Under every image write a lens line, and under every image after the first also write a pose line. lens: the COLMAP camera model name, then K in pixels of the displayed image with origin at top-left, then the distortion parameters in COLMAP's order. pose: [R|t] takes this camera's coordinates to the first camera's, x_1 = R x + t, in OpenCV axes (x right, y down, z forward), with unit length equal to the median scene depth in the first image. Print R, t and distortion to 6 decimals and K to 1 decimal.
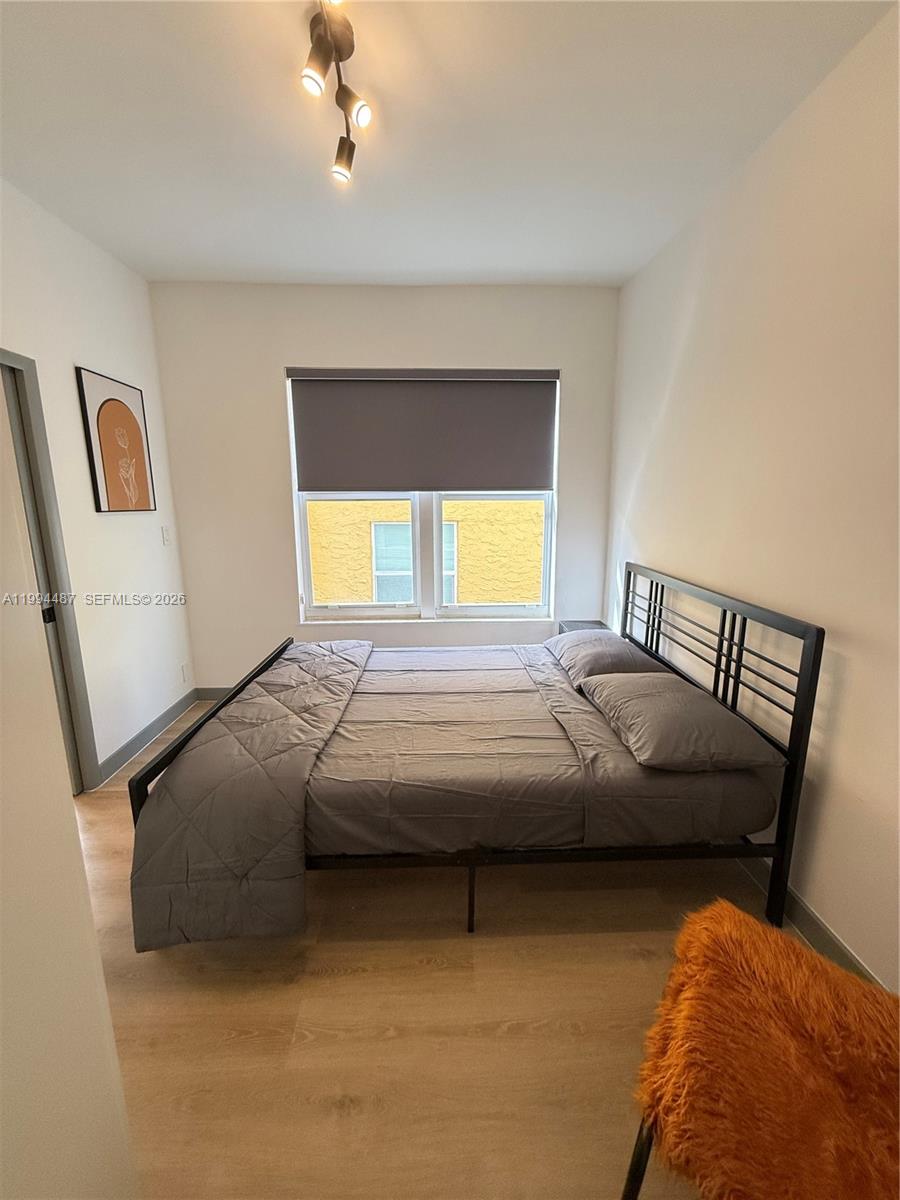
lens RADIAL K [[480.8, 0, 450.5], [0, 480.8, 594.6], [0, 0, 1]] dist [0.001236, 0.001861]
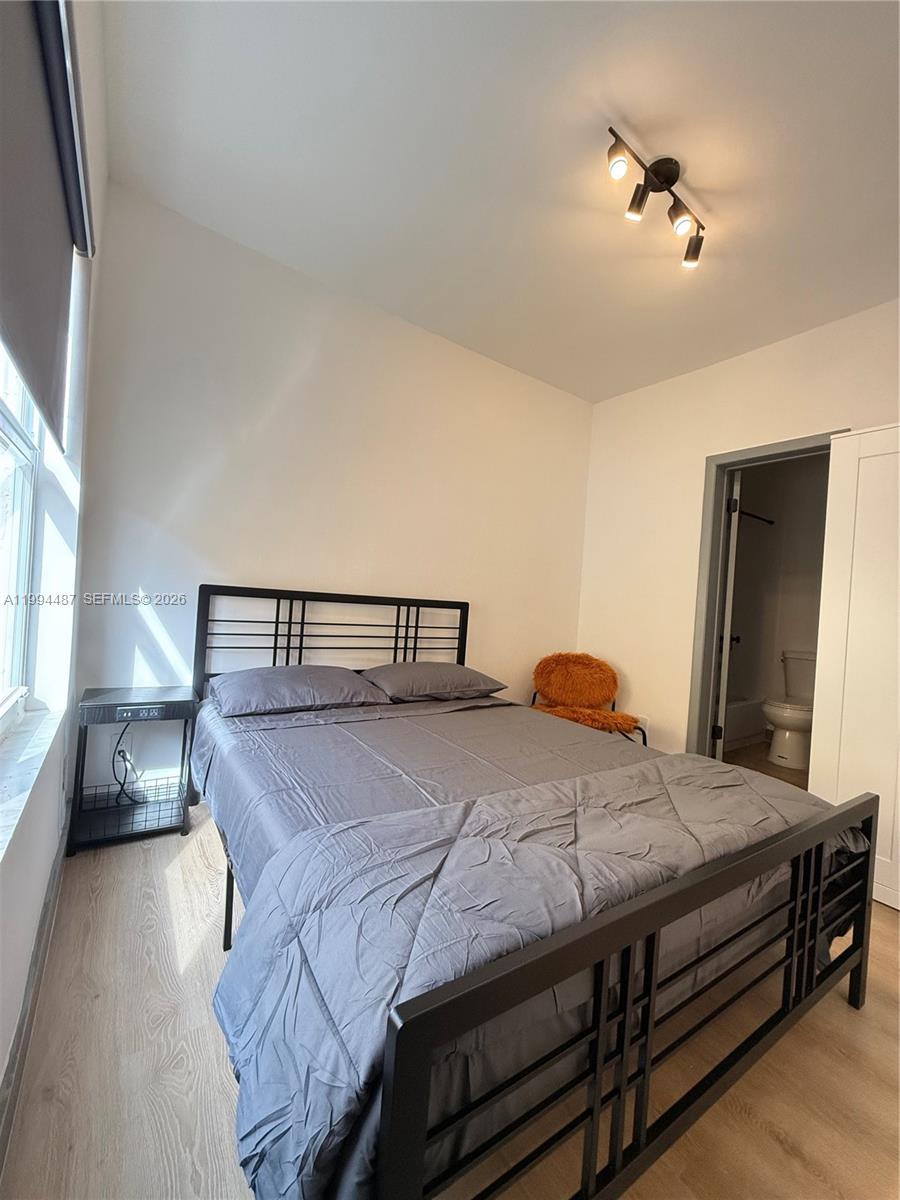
lens RADIAL K [[480.8, 0, 451.5], [0, 480.8, 598.9], [0, 0, 1]] dist [0.001236, 0.001861]
pose [[-0.535400, -0.045200, 0.843388, -0.462402], [0.089250, 0.989948, 0.109712, -0.086574], [-0.839870, 0.134012, -0.525985, 0.988615]]
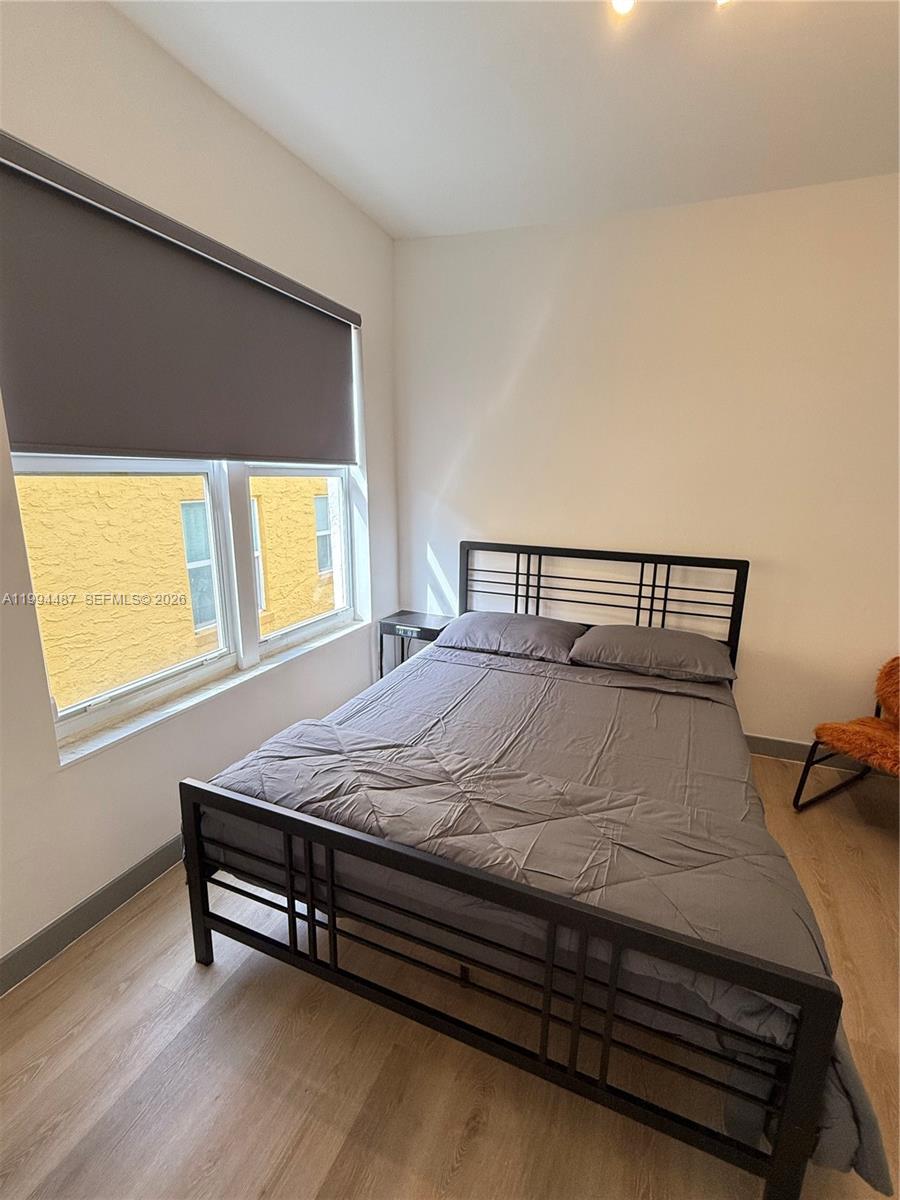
lens RADIAL K [[539.8, 0, 451.2], [0, 539.8, 607.8], [0, 0, 1]] dist [-0.001503, -0.000208]
pose [[0.417636, -0.209238, 0.884195, -0.600486], [0.161098, 0.974758, 0.154576, -0.101225], [-0.894219, 0.077886, 0.440802, 0.497645]]
